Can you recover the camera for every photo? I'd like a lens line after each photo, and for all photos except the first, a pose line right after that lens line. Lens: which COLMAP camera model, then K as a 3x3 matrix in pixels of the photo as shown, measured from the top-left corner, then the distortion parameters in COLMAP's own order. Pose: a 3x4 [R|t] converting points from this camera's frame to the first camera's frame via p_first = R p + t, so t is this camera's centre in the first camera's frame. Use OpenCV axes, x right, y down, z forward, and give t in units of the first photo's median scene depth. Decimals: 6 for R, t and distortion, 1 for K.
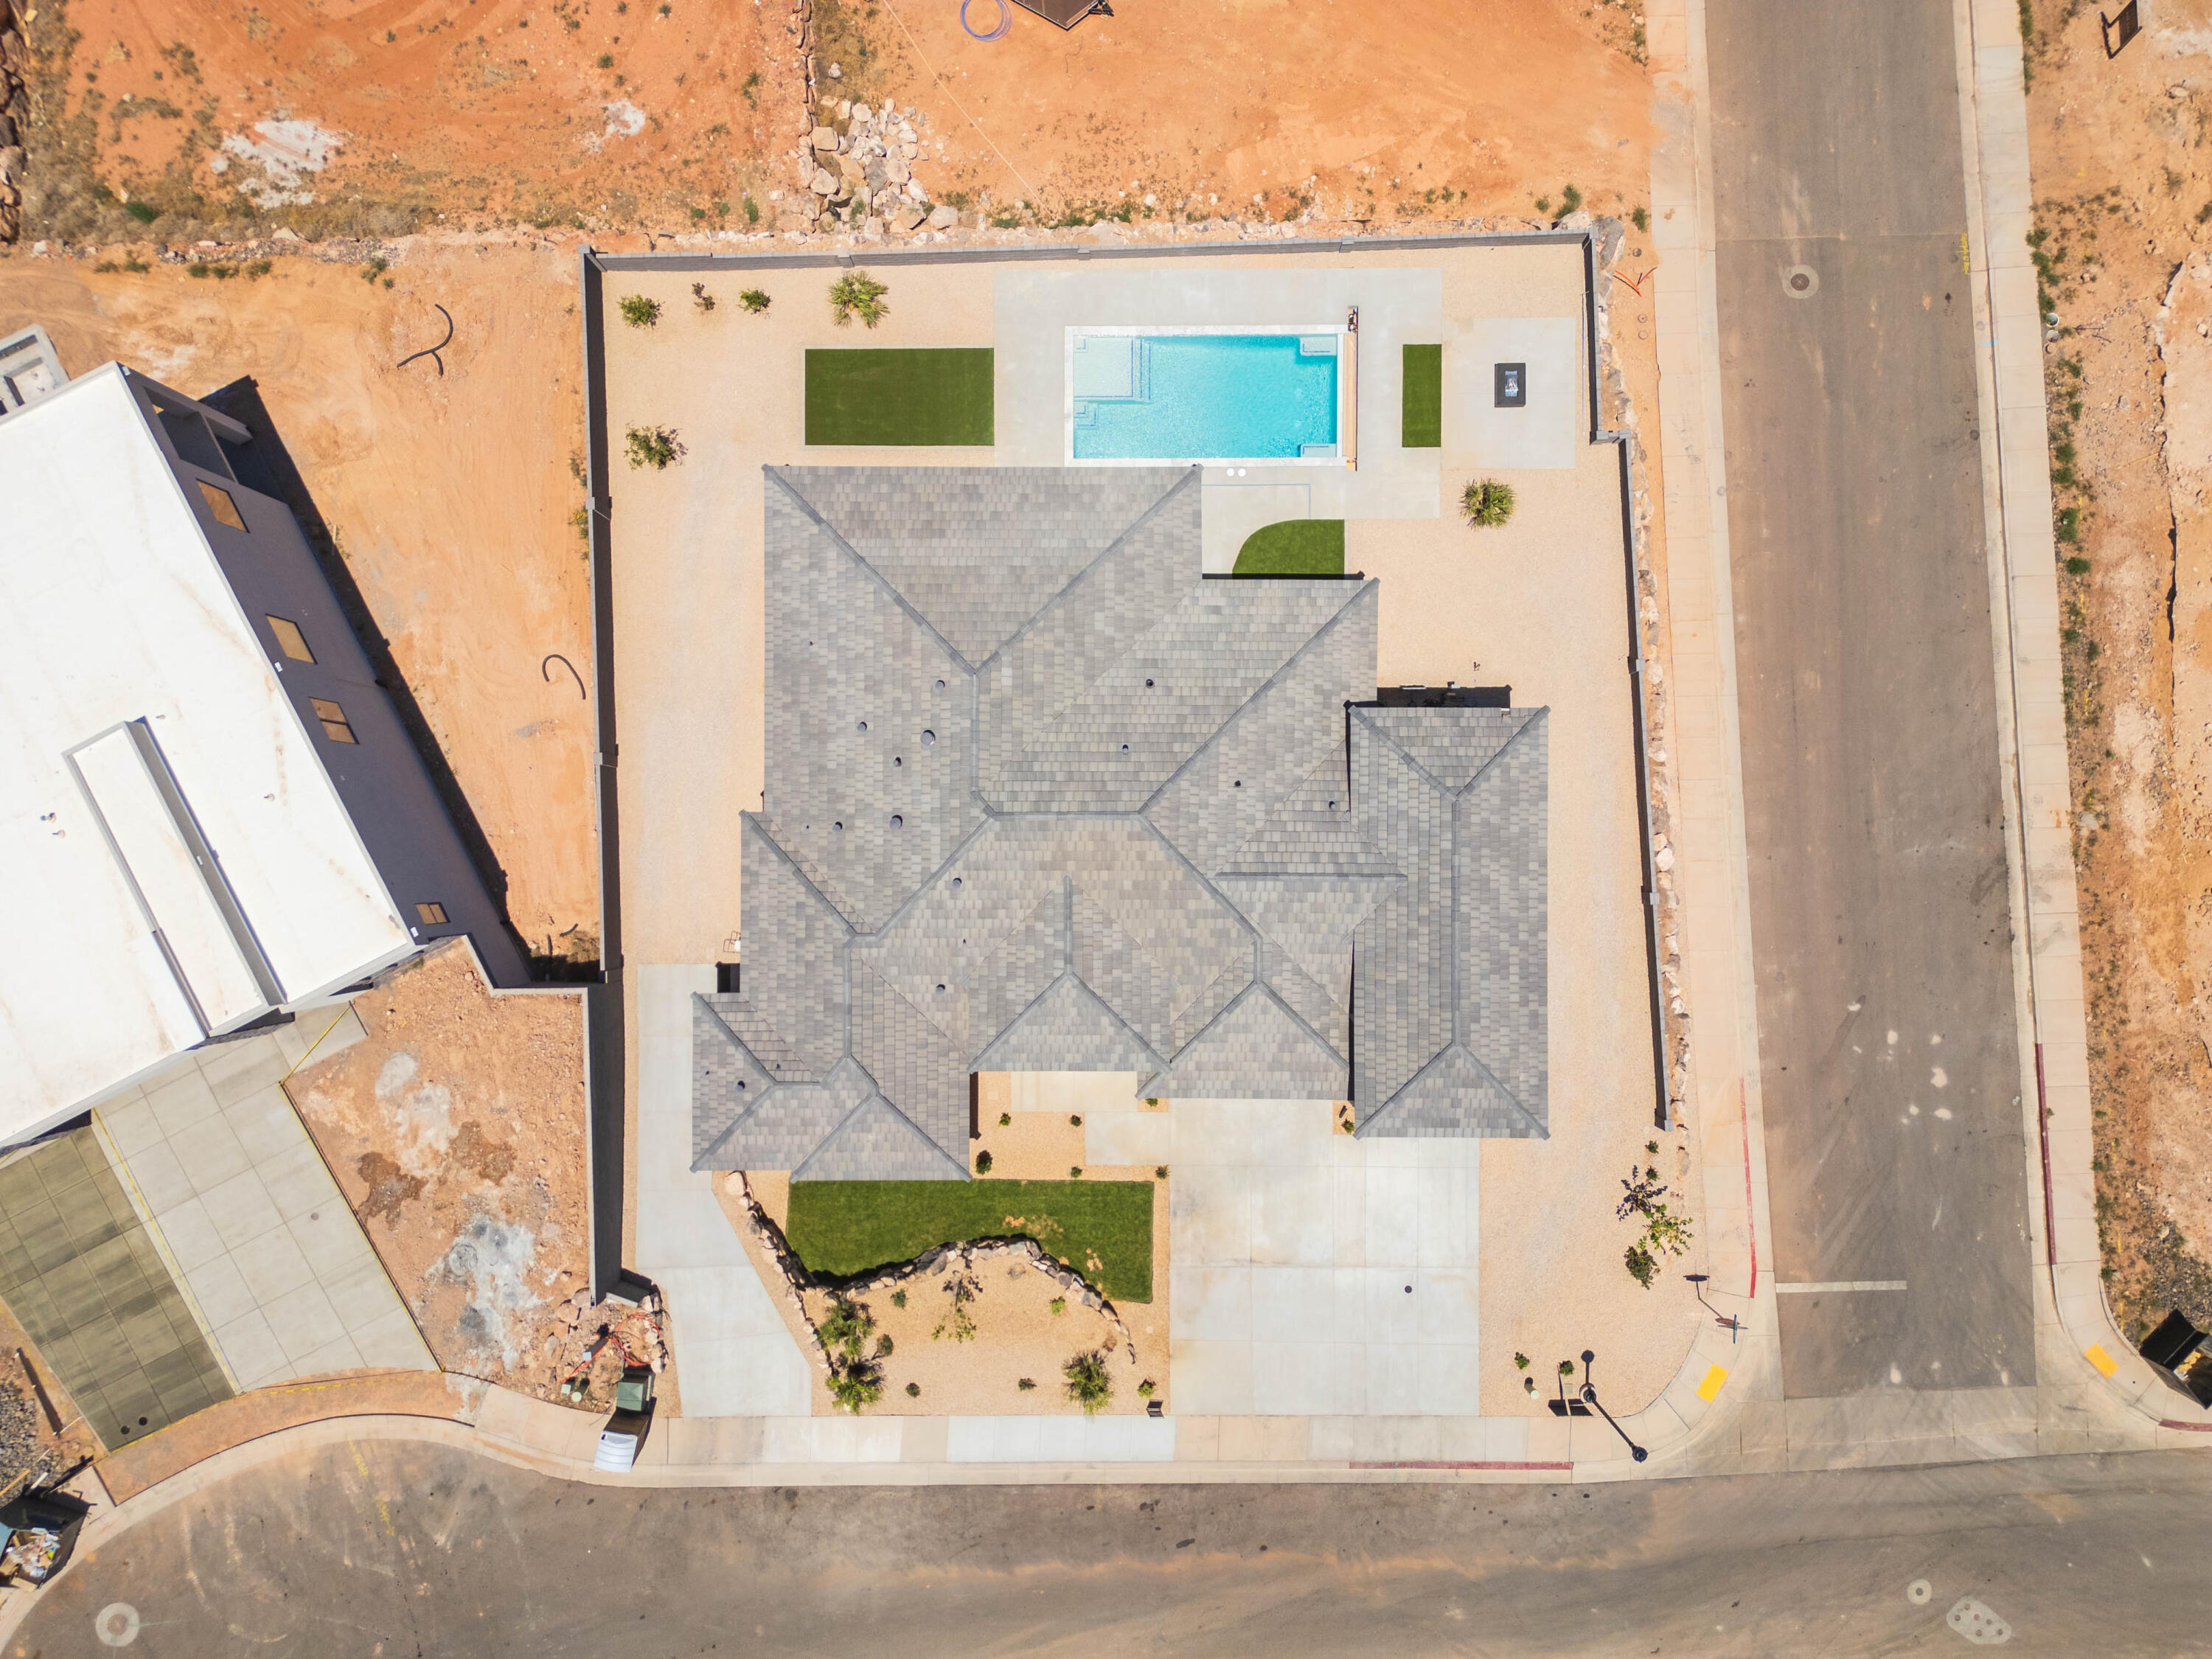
lens RADIAL K [[1555.4, 0, 1112.6], [0, 1555.4, 846.5], [0, 0, 1]] dist [0.071357, -0.064719]
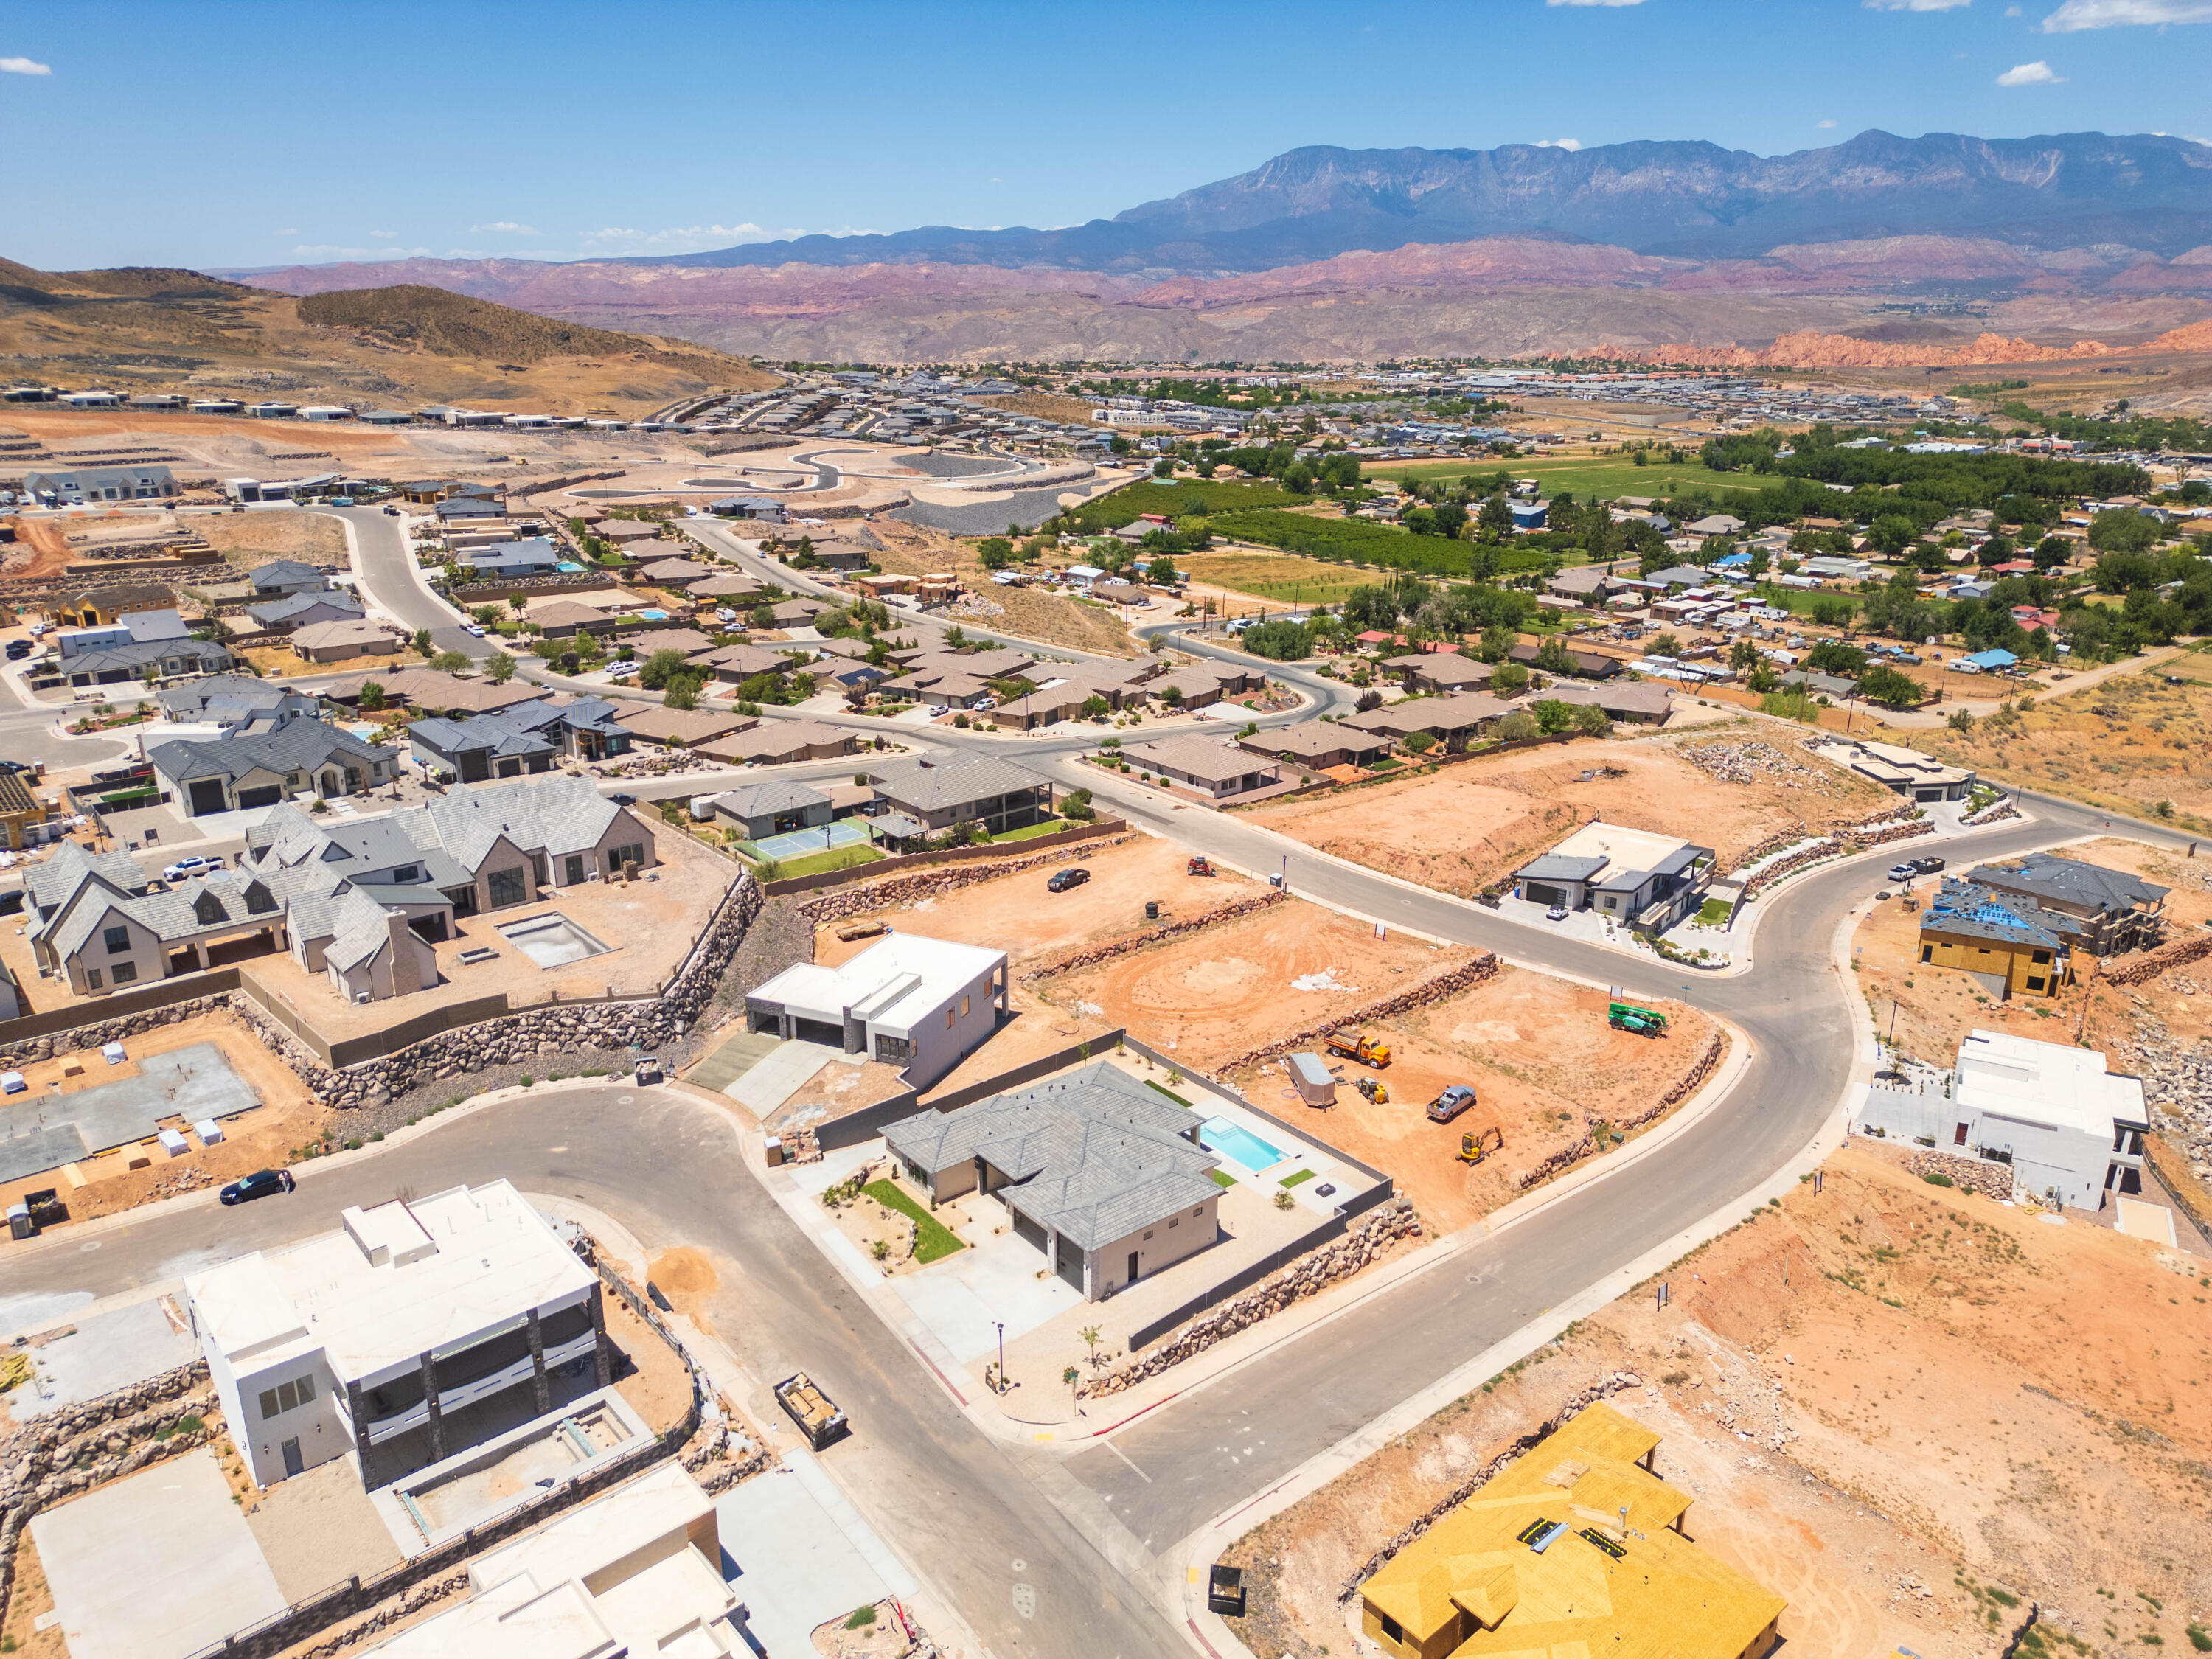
lens RADIAL K [[1555.4, 0, 1109.6], [0, 1555.4, 828.4], [0, 0, 1]] dist [0.071357, -0.064719]
pose [[0.630044, 0.258378, -0.732315, 1.652786], [-0.776553, 0.205669, -0.595538, 1.275972], [-0.003260, 0.943897, 0.330225, -0.315694]]
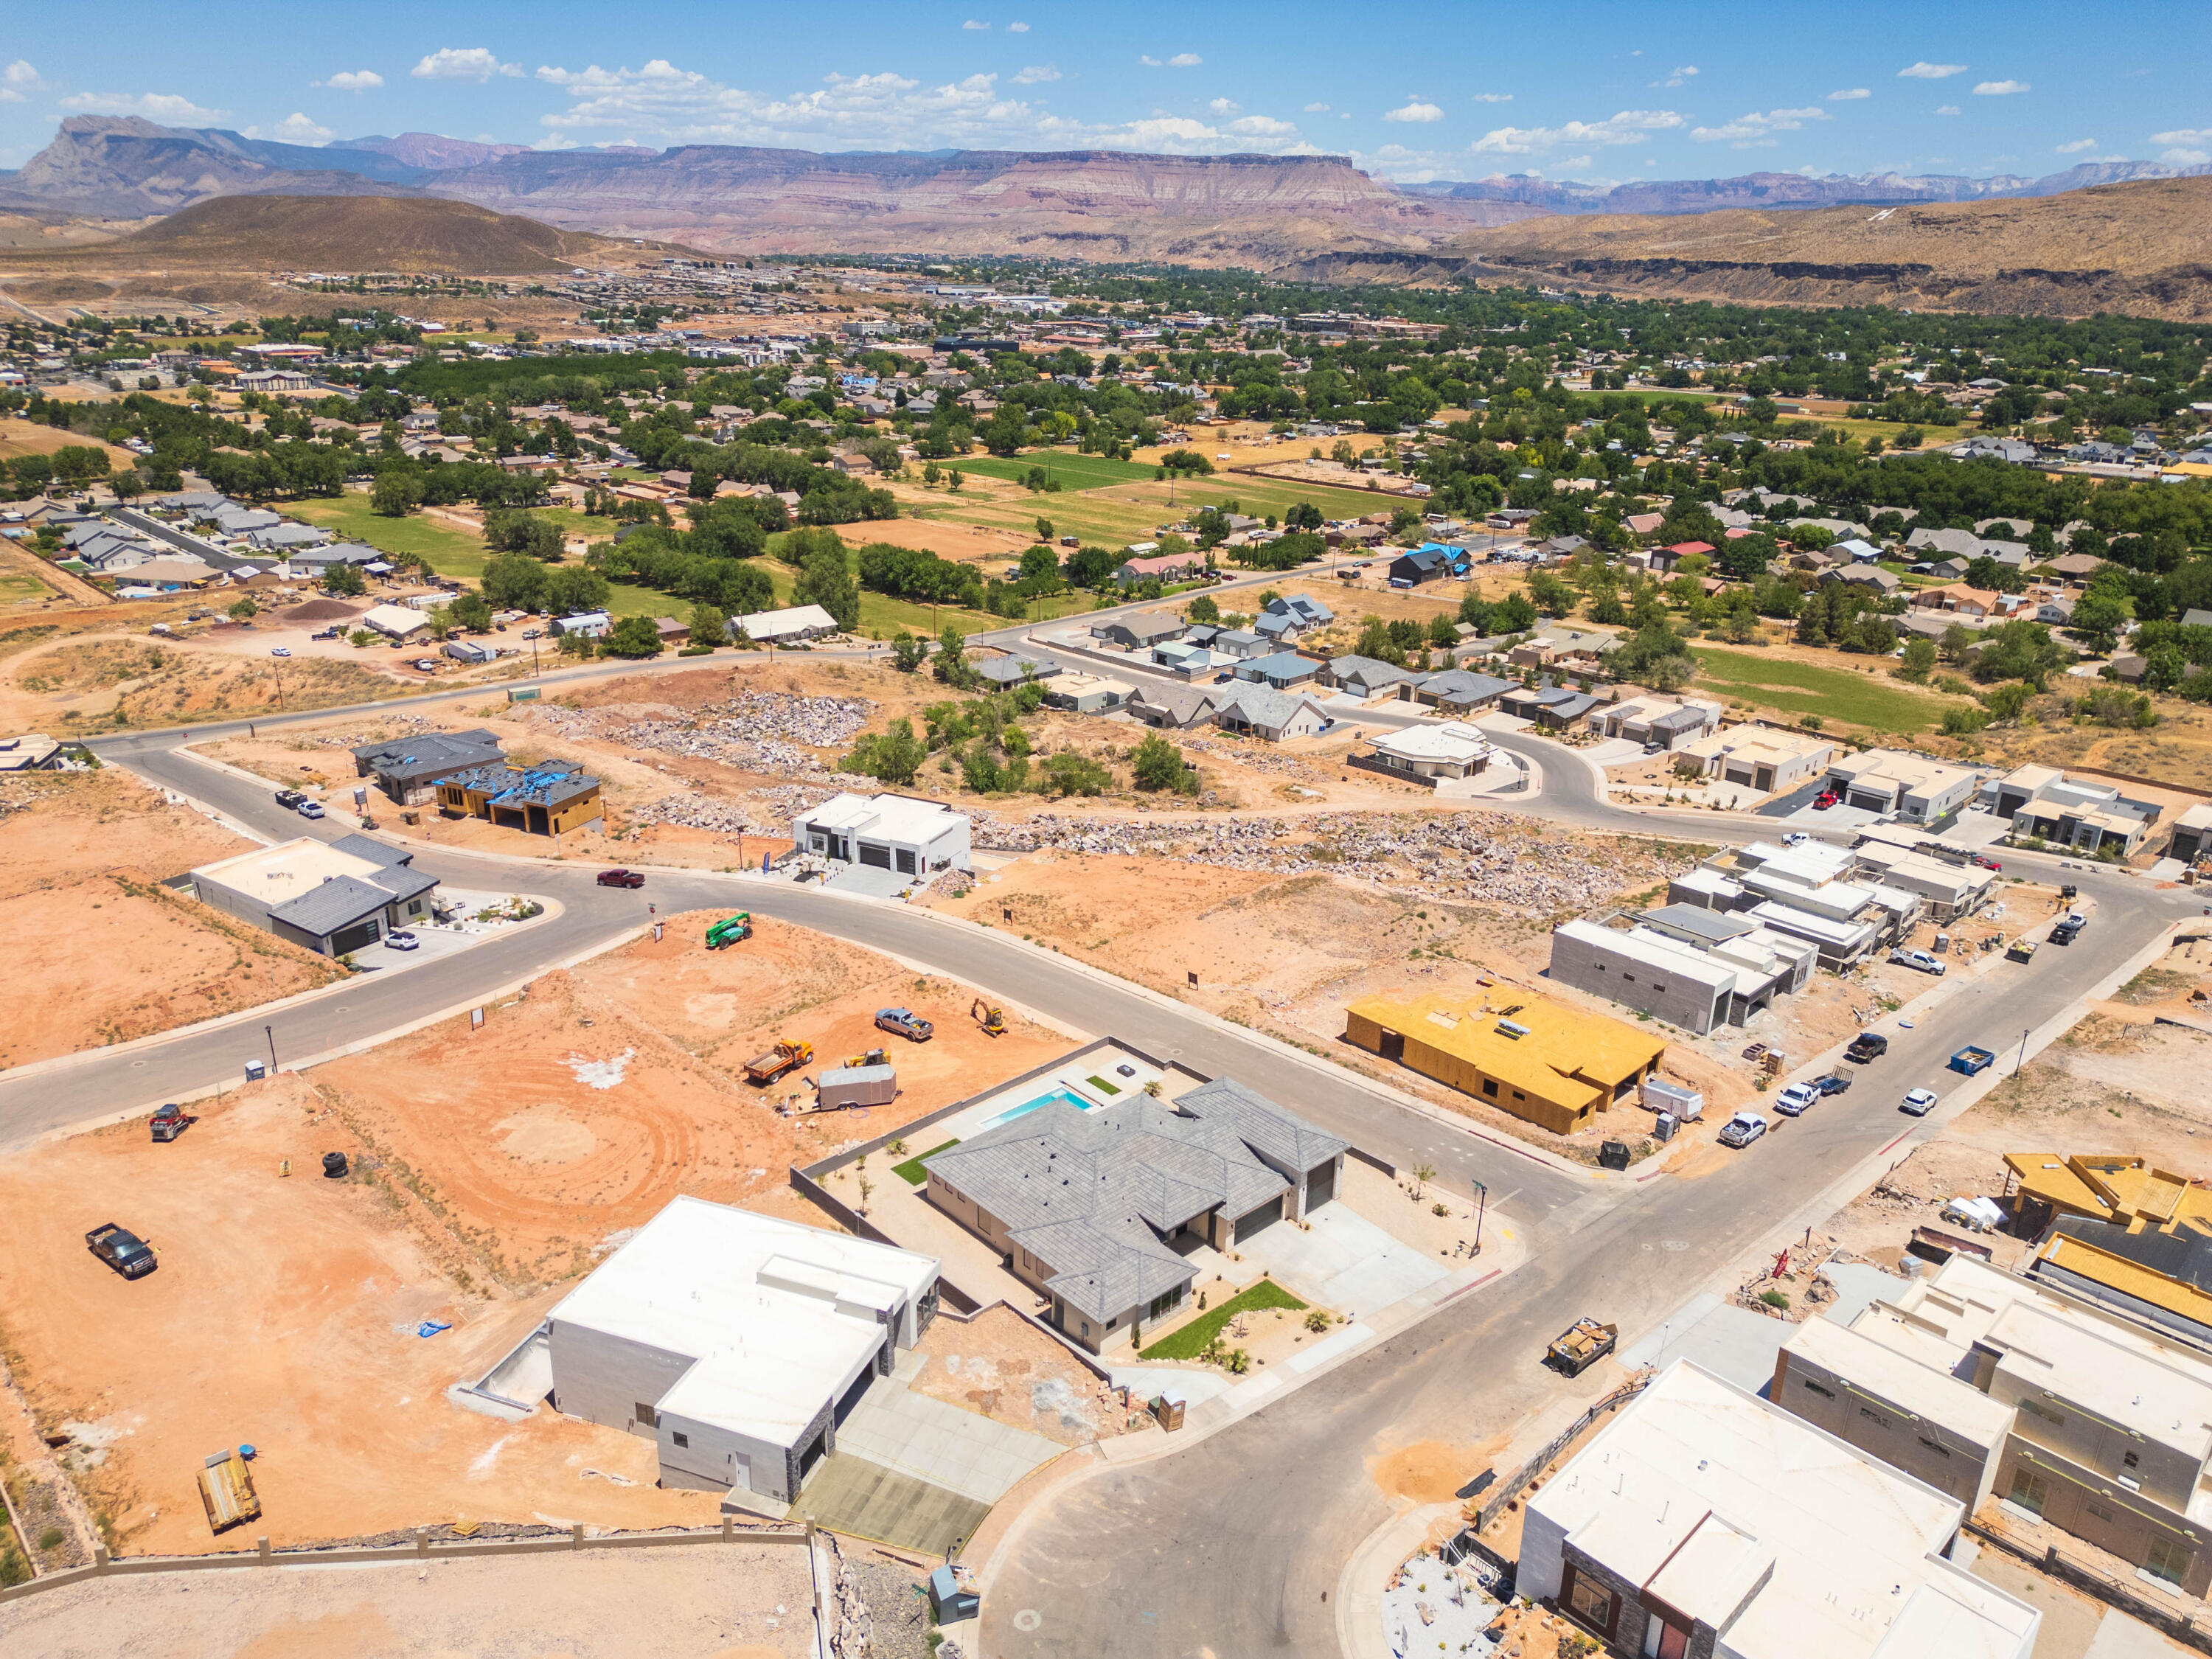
lens RADIAL K [[1555.4, 0, 1107.4], [0, 1555.4, 825.9], [0, 0, 1]] dist [0.071357, -0.064719]
pose [[0.733993, -0.213076, 0.644867, -1.325401], [0.678234, 0.279463, -0.679632, 1.303801], [-0.035403, 0.936215, 0.349639, -0.267349]]
